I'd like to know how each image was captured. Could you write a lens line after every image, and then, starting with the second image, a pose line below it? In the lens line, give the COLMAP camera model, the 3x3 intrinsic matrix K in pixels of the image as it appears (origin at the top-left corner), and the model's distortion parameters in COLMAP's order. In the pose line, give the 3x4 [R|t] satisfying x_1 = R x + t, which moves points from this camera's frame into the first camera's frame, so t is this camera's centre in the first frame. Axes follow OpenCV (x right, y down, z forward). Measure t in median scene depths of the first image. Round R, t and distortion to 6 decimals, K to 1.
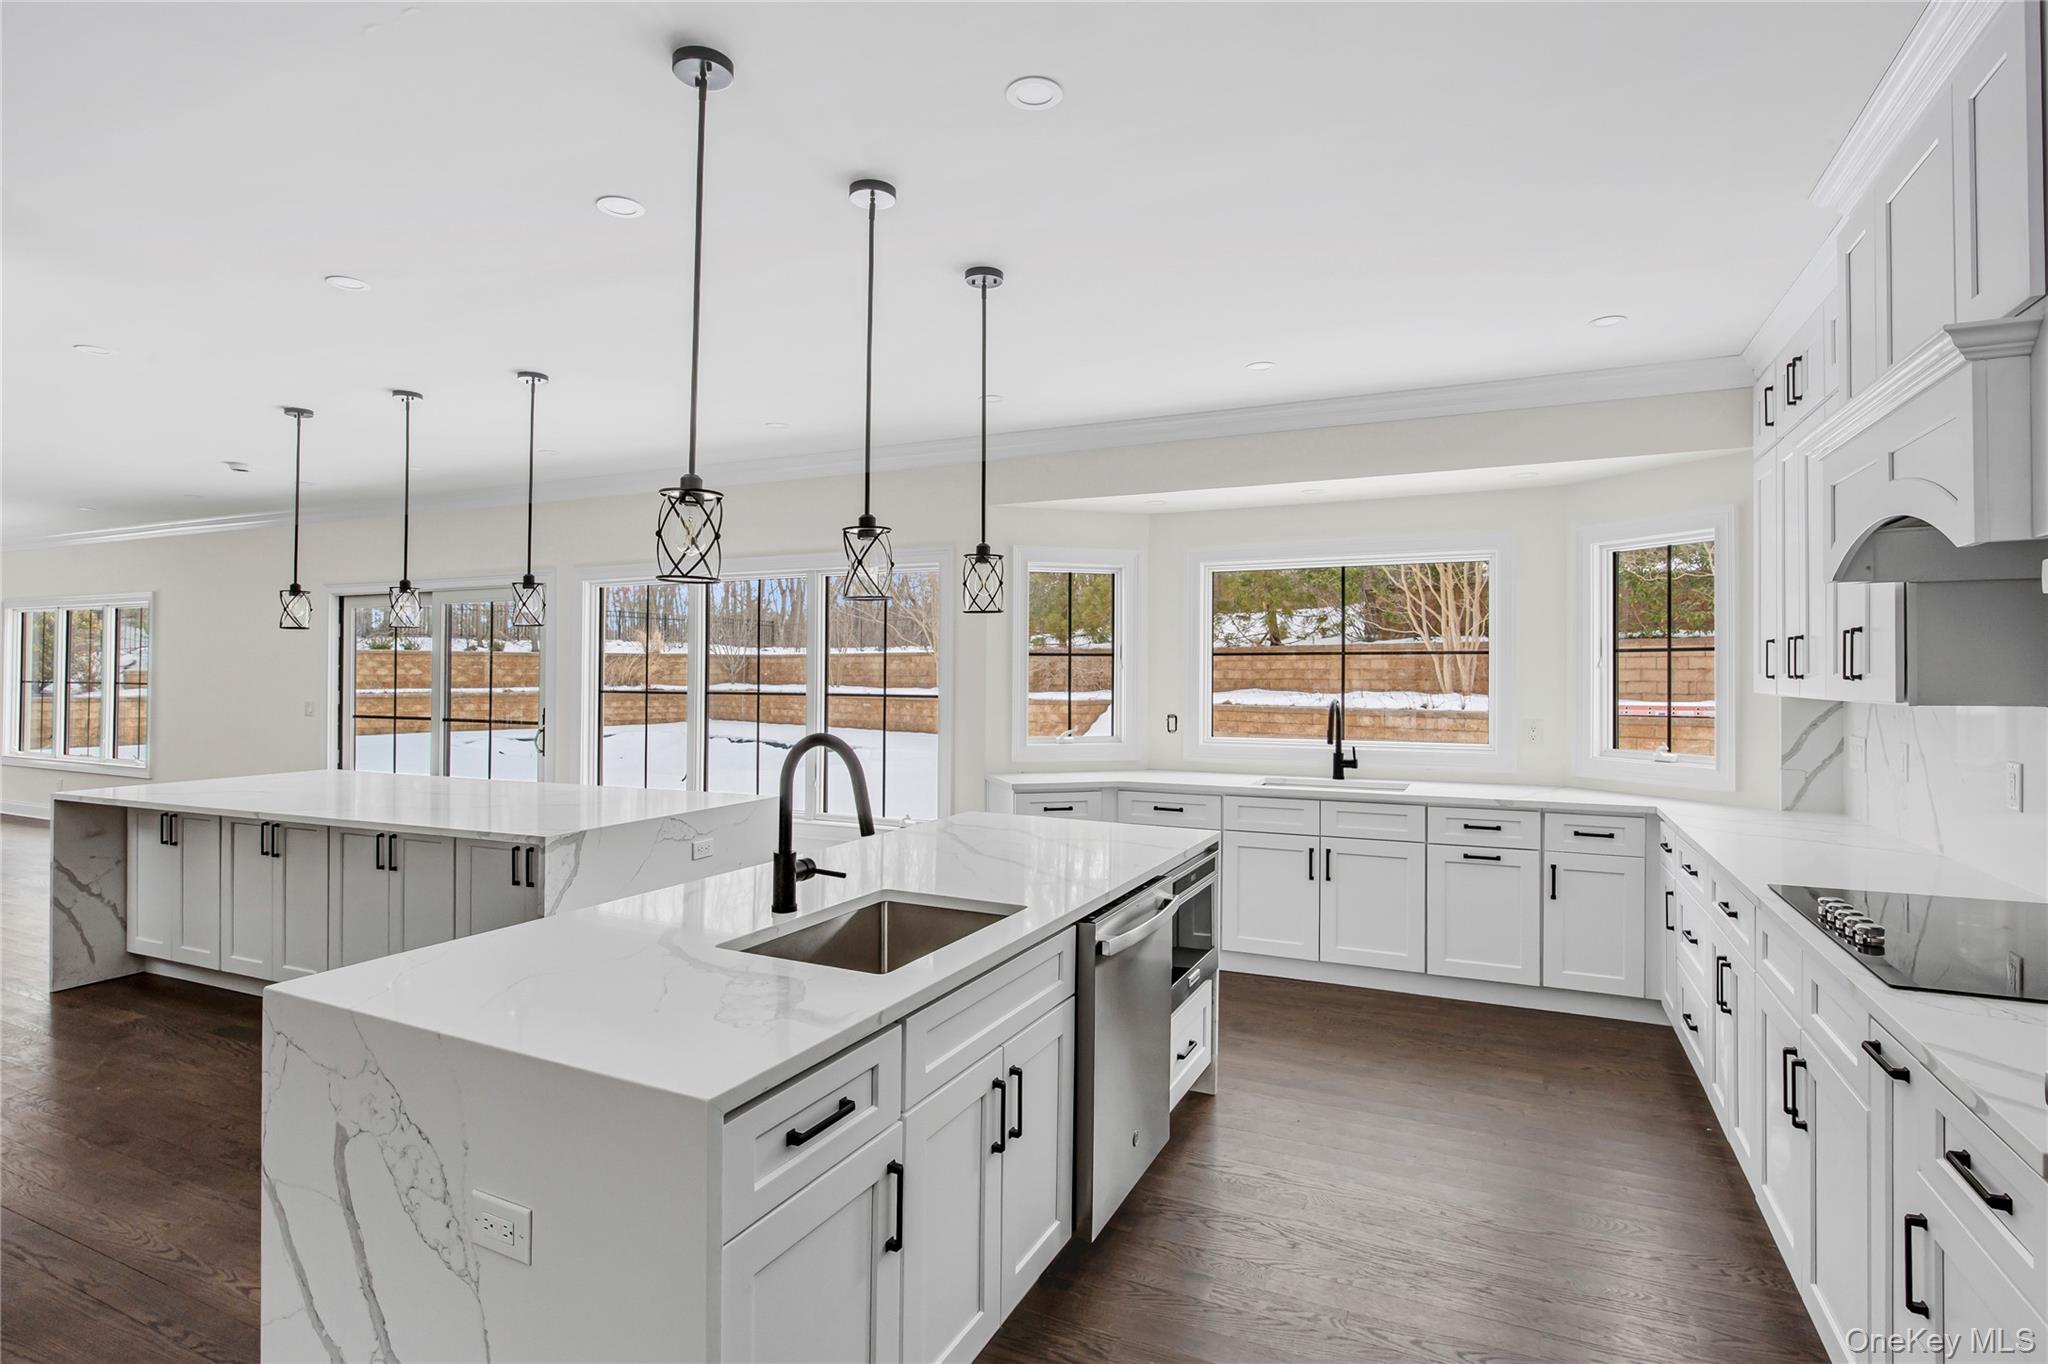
lens RADIAL K [[1016.3, 0, 1030.6], [0, 1016.3, 678.6], [0, 0, 1]] dist [-0.003728, -0.000993]
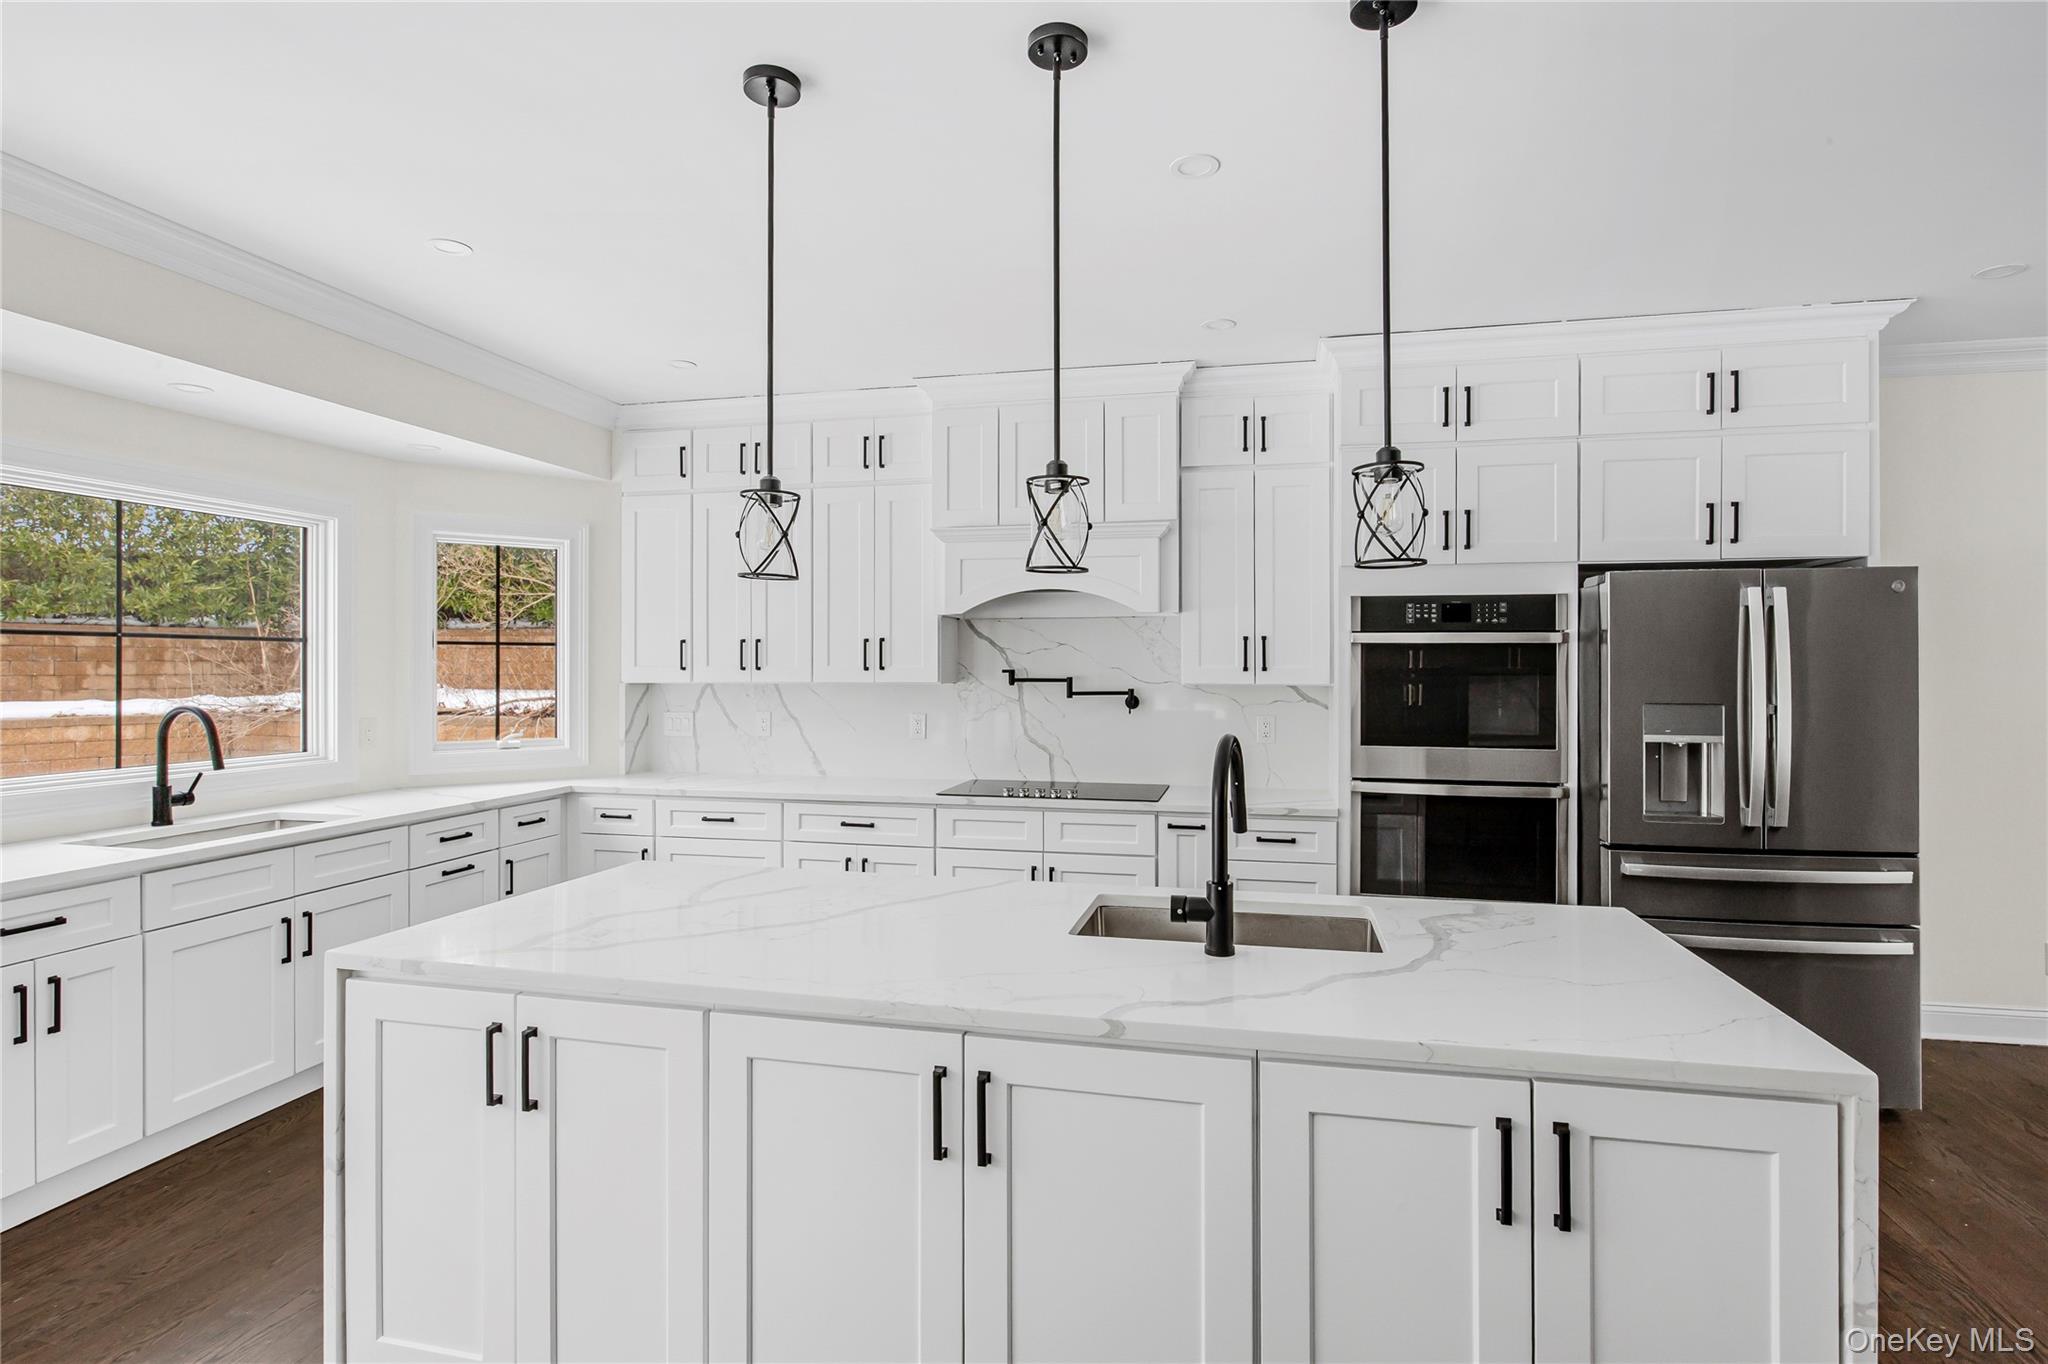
lens RADIAL K [[1016.3, 0, 1031.0], [0, 1016.3, 668.4], [0, 0, 1]] dist [-0.003728, -0.000993]
pose [[-0.198289, -0.001751, 0.980142, -0.428767], [0.003080, 0.999992, 0.002410, -0.002861], [-0.980139, 0.003496, -0.198283, 0.540032]]
